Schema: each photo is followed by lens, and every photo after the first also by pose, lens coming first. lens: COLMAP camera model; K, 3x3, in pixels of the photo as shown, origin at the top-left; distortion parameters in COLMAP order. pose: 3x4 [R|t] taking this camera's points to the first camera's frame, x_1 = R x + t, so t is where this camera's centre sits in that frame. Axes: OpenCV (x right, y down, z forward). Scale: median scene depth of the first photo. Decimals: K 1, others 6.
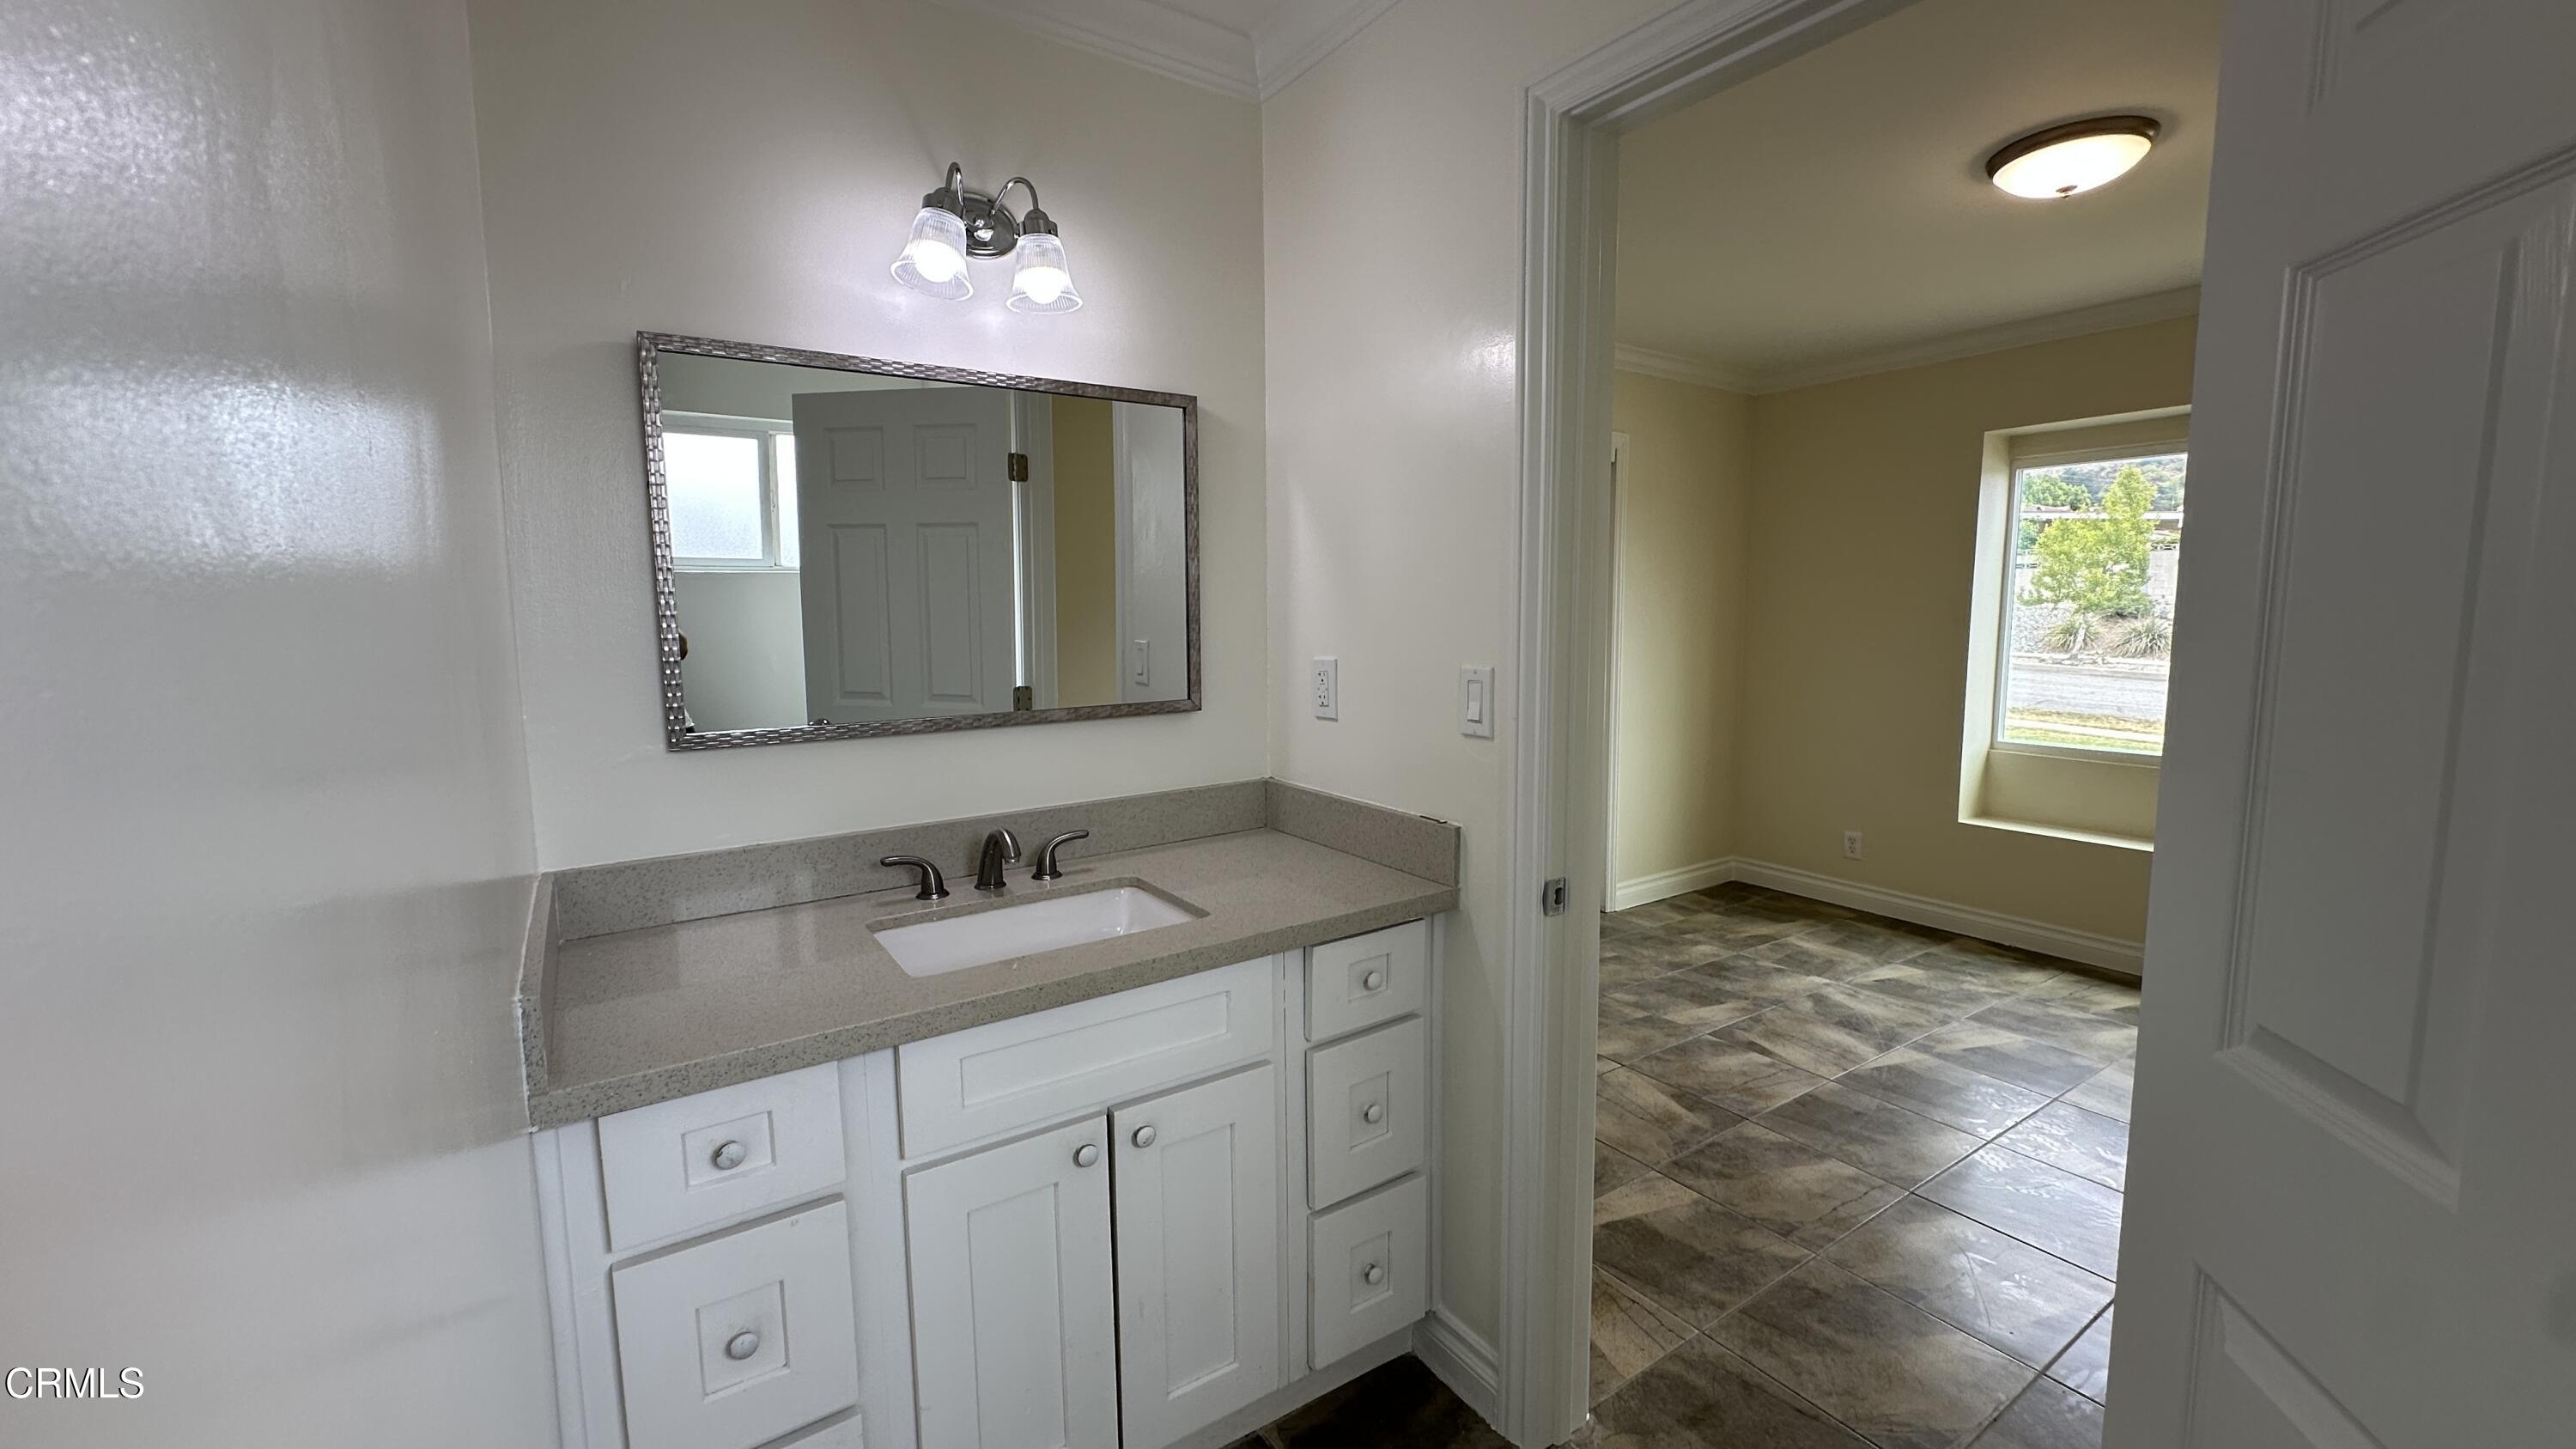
lens RADIAL K [[1024.1, 0, 1288.0], [0, 1024.1, 724.5], [0, 0, 1]] dist [-0.002701, 0.000467]
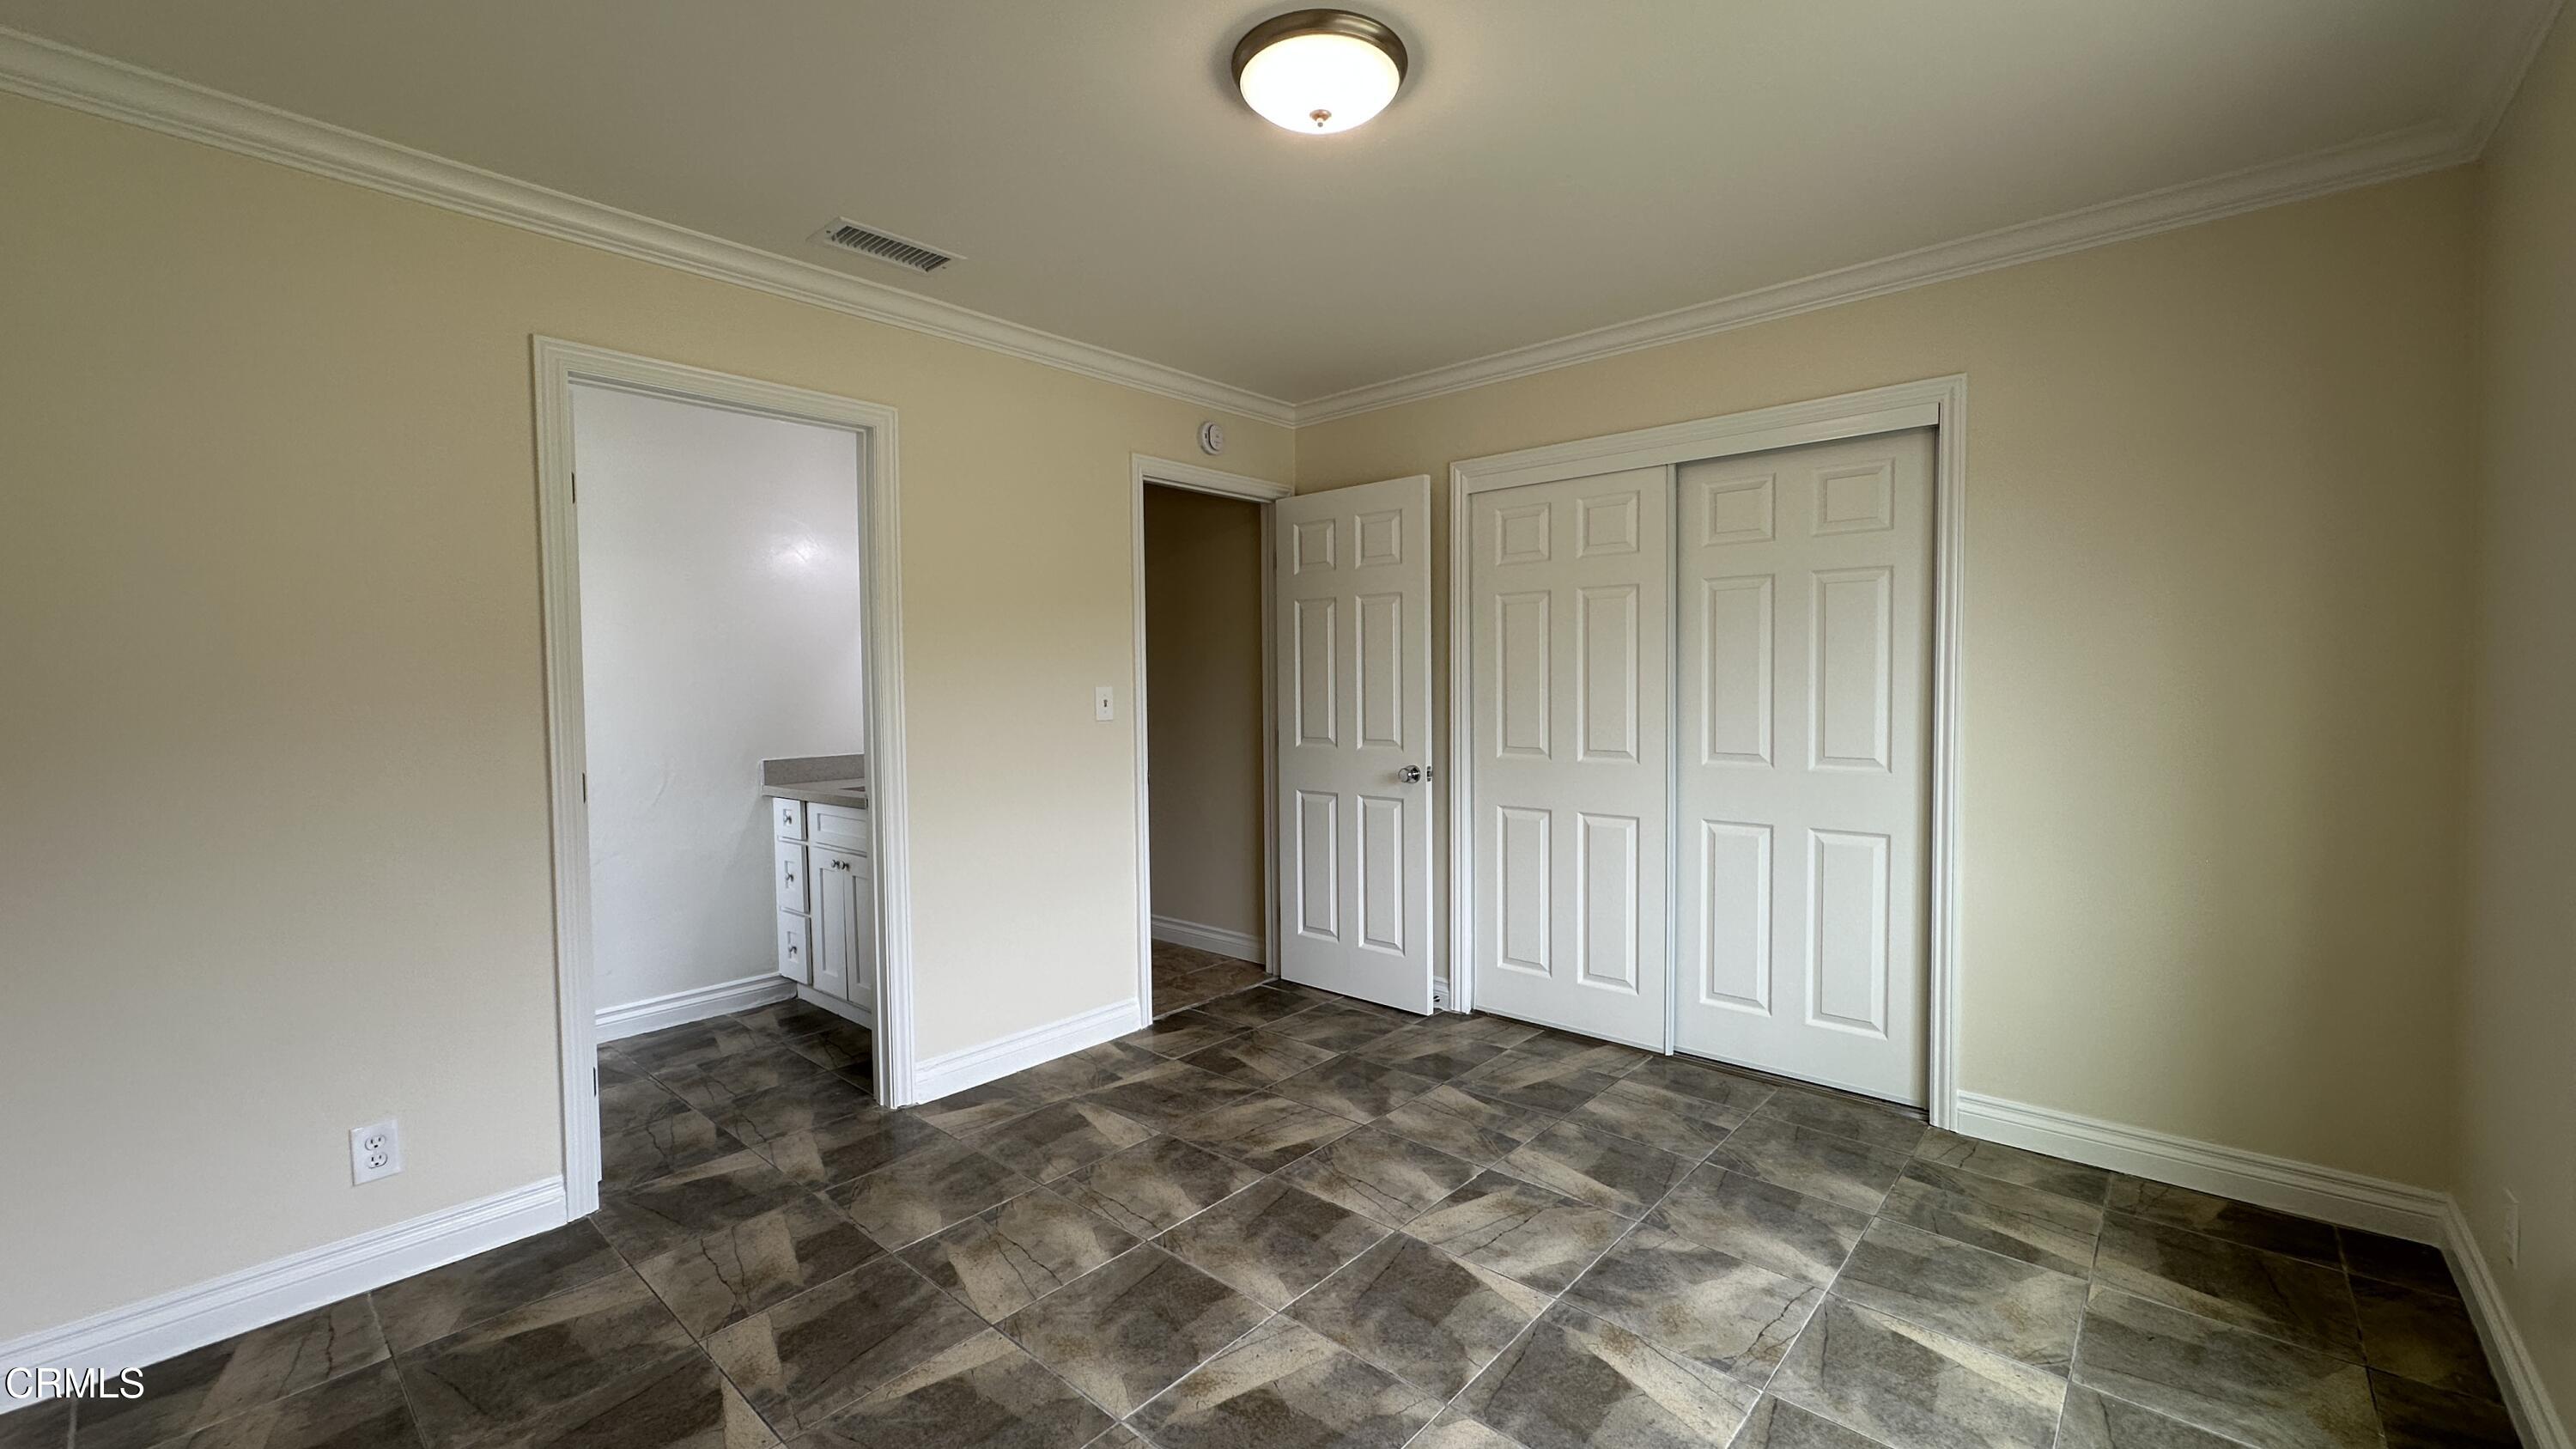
lens RADIAL K [[1024.1, 0, 1288.0], [0, 1024.1, 724.5], [0, 0, 1]] dist [-0.002701, 0.000467]
pose [[0.251847, 0.047857, -0.966583, 1.179656], [-0.099854, 0.994731, 0.023234, -0.055865], [0.962602, 0.090666, 0.255299, 0.624792]]
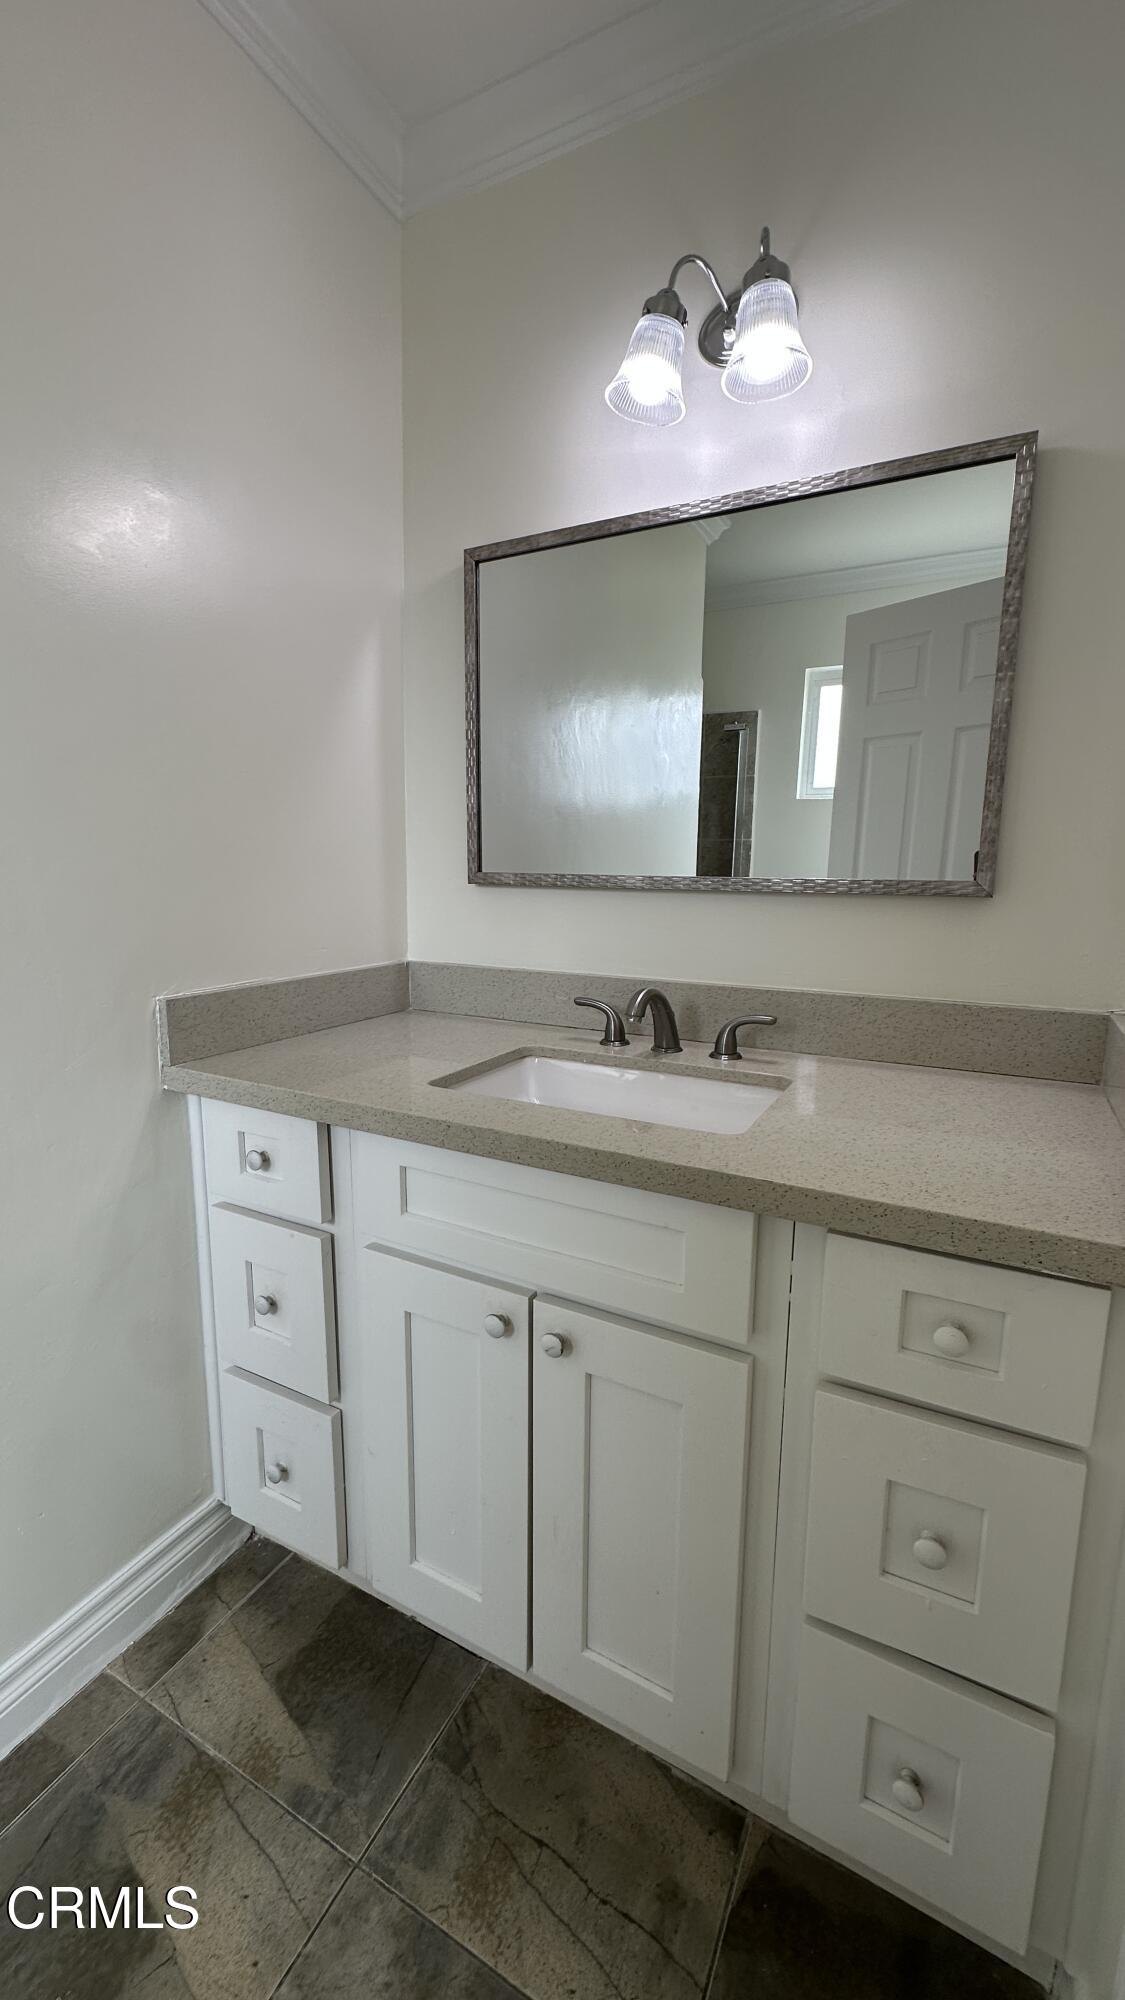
lens RADIAL K [[795.0, 0, 565.2], [0, 795.0, 1003.1], [0, 0, 1]] dist [-0.002701, 0.000467]
pose [[0.477721, 0.171109, -0.861687, 0.176587], [-0.121646, 0.984284, 0.128013, 0.016435], [0.870049, 0.043666, 0.491028, 0.304783]]
